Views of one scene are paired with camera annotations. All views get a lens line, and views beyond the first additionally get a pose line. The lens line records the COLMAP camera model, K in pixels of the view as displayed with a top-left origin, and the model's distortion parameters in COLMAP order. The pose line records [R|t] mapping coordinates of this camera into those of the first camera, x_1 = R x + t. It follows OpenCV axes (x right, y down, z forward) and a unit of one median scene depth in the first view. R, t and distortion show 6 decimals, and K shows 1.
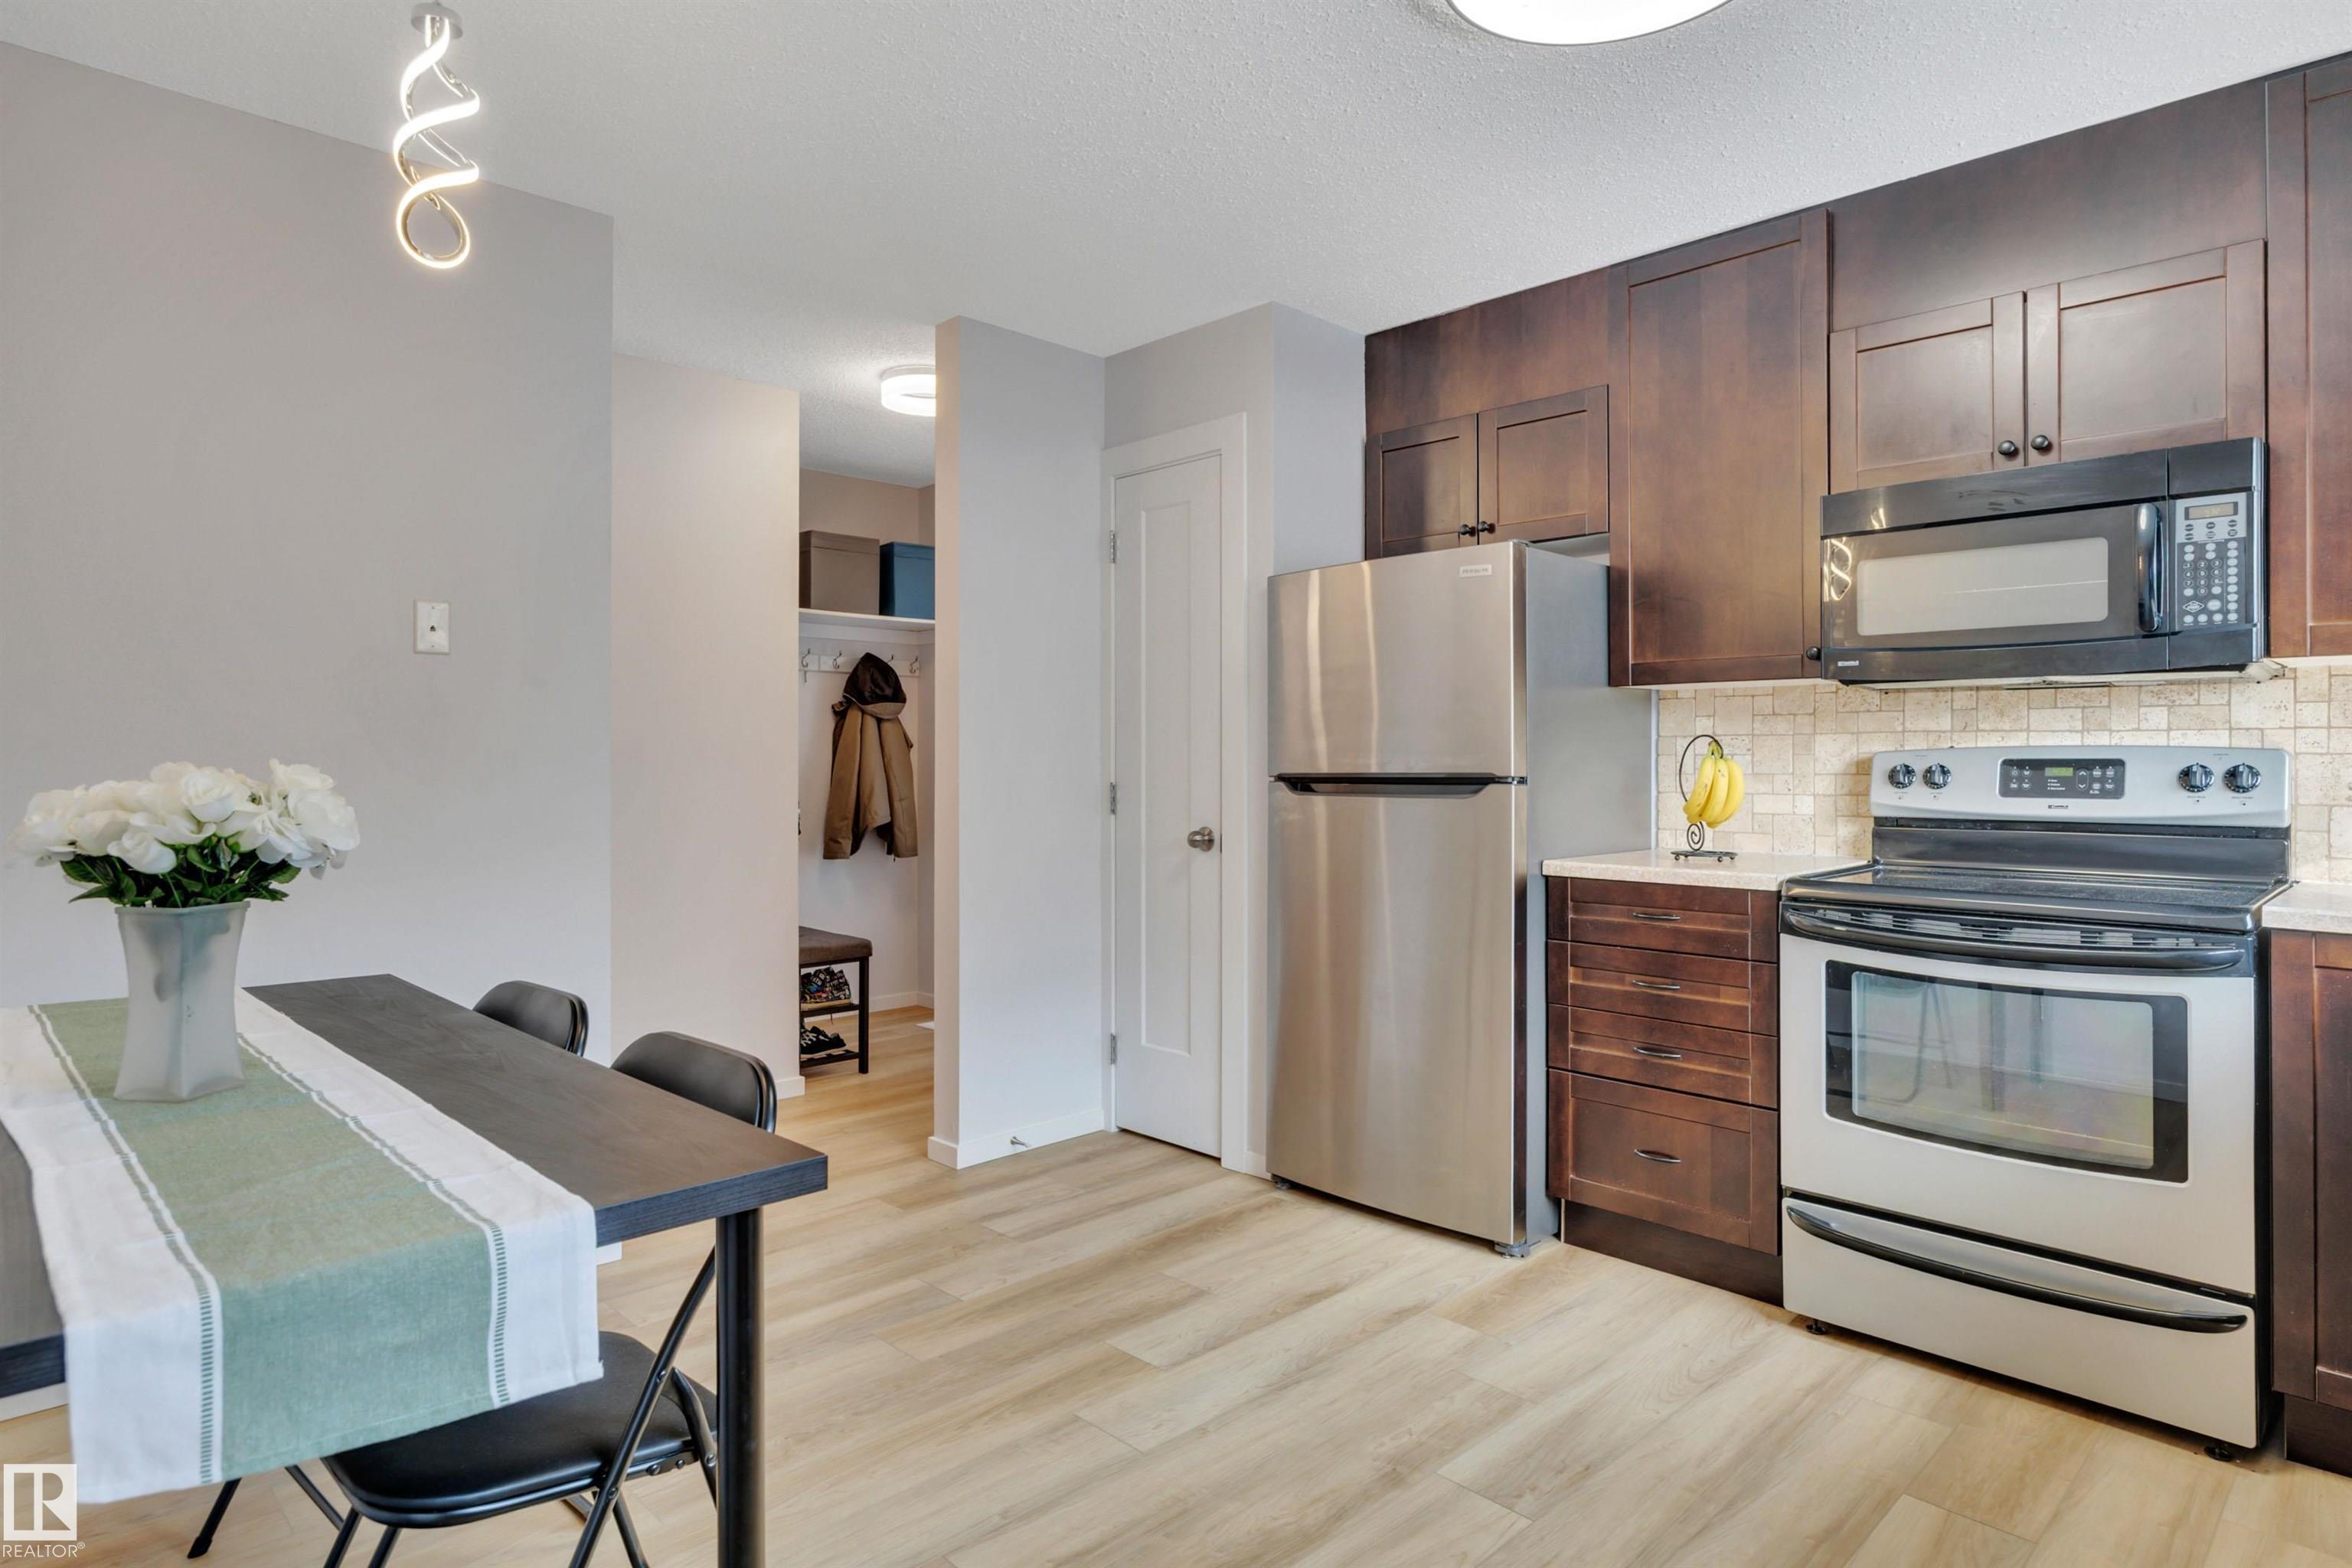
lens RADIAL K [[1320.7, 0, 1181.6], [0, 1320.7, 744.2], [0, 0, 1]] dist [0.003423, -0.005497]
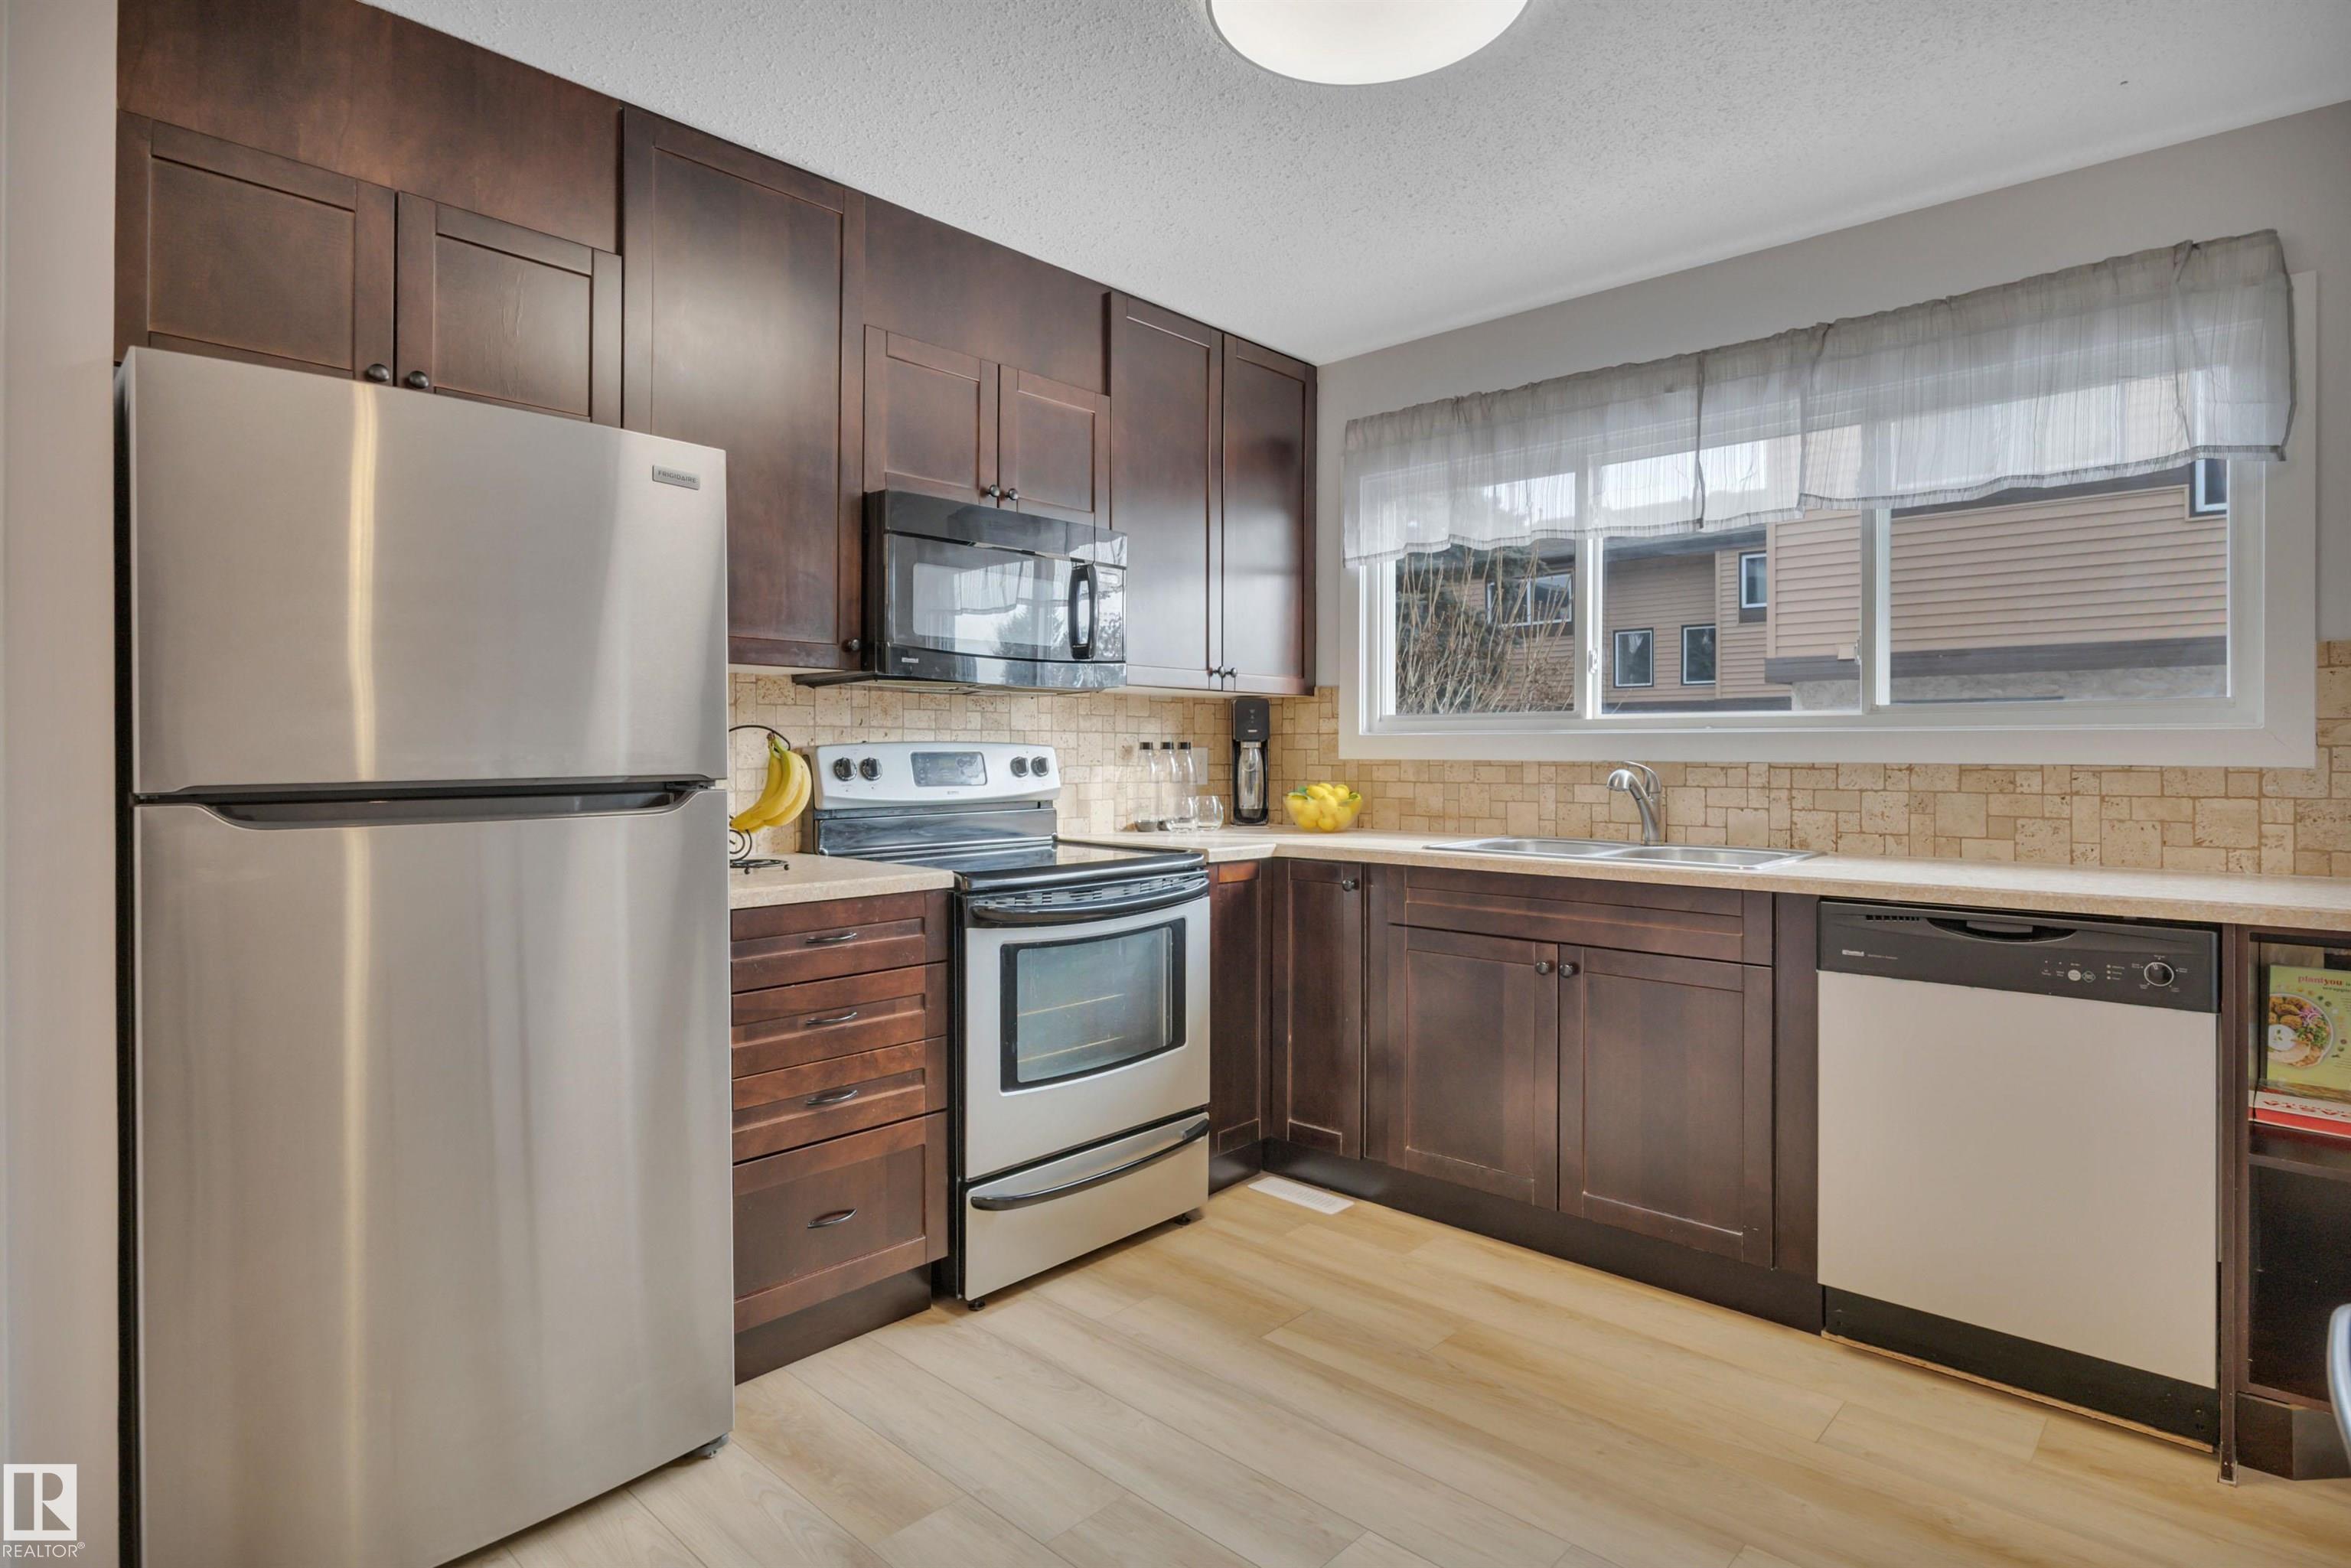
lens RADIAL K [[1204.4, 0, 1163.9], [0, 1204.4, 755.7], [0, 0, 1]] dist [-0.012644, 0.000055]
pose [[-0.034088, -0.004781, 0.999407, -0.448994], [-0.009339, 0.999946, 0.004466, 0.007737], [-0.999375, -0.009181, -0.034131, 0.867679]]
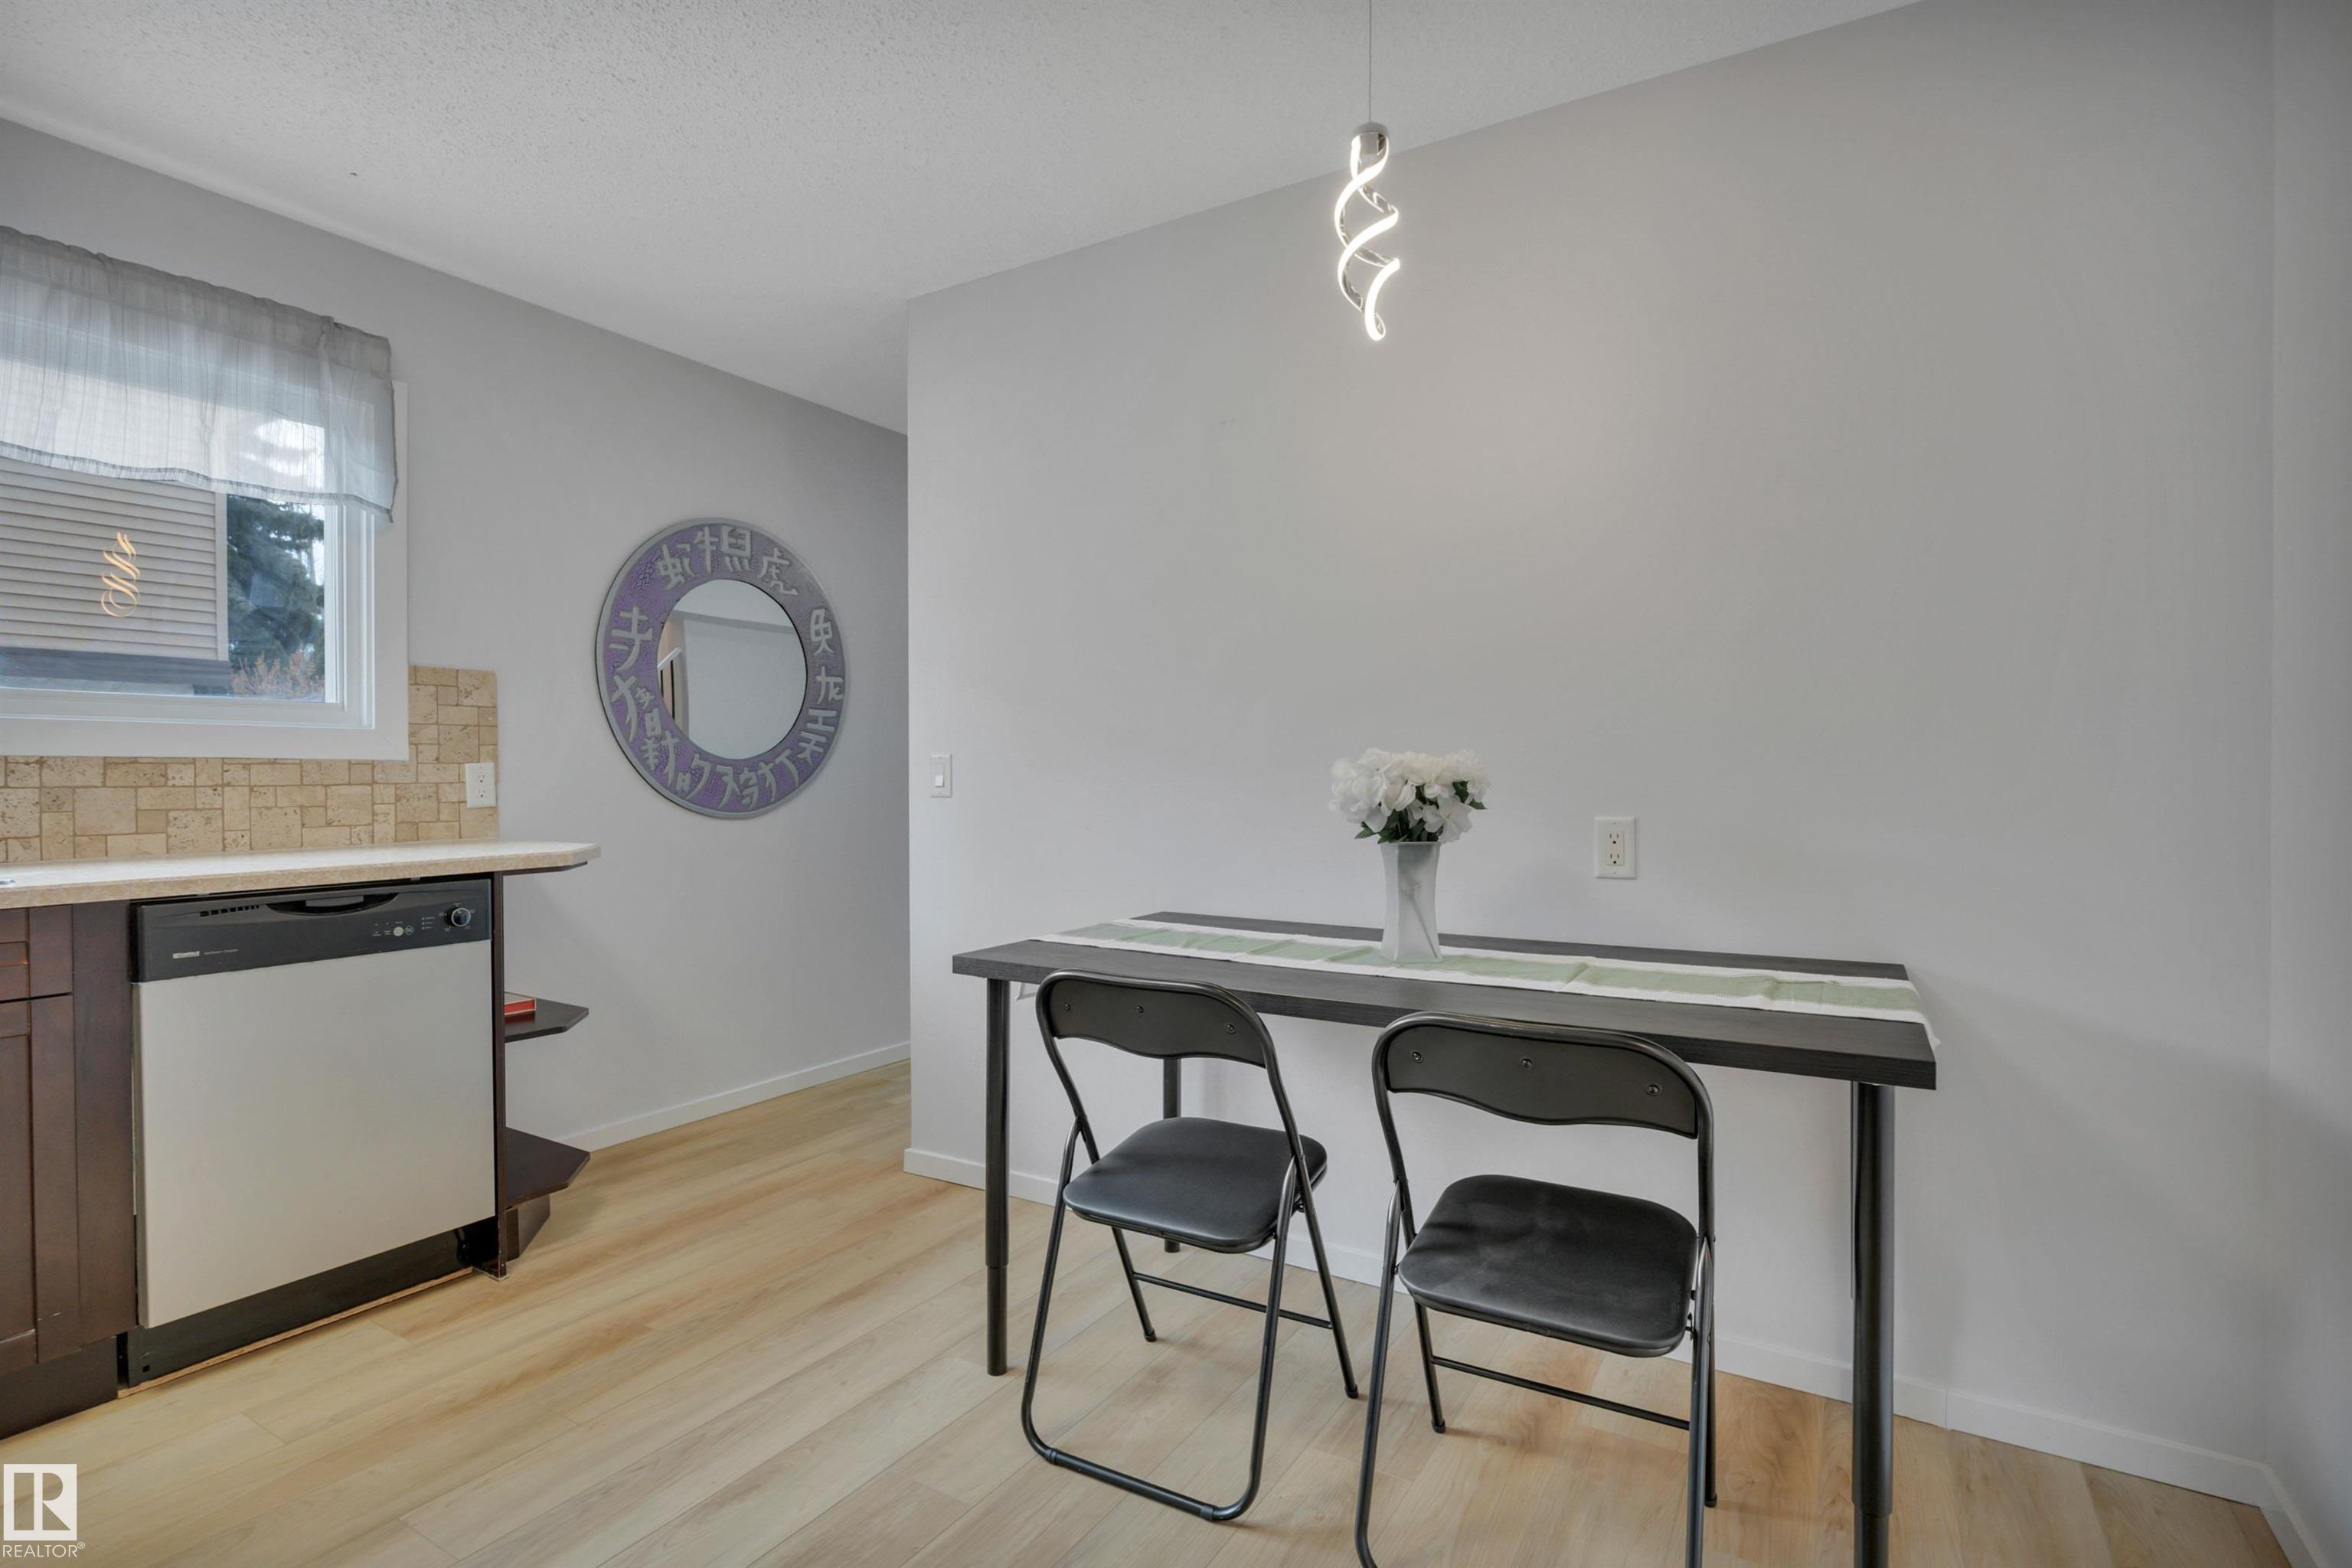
lens RADIAL K [[1107.9, 0, 1192.0], [0, 1107.9, 792.0], [0, 0, 1]] dist [-0.014175, -0.000178]
pose [[-0.968728, 0.001227, -0.248121, -0.092566], [-0.001906, 0.999921, 0.012384, 0.028011], [0.248117, 0.012470, -0.968650, 1.207669]]
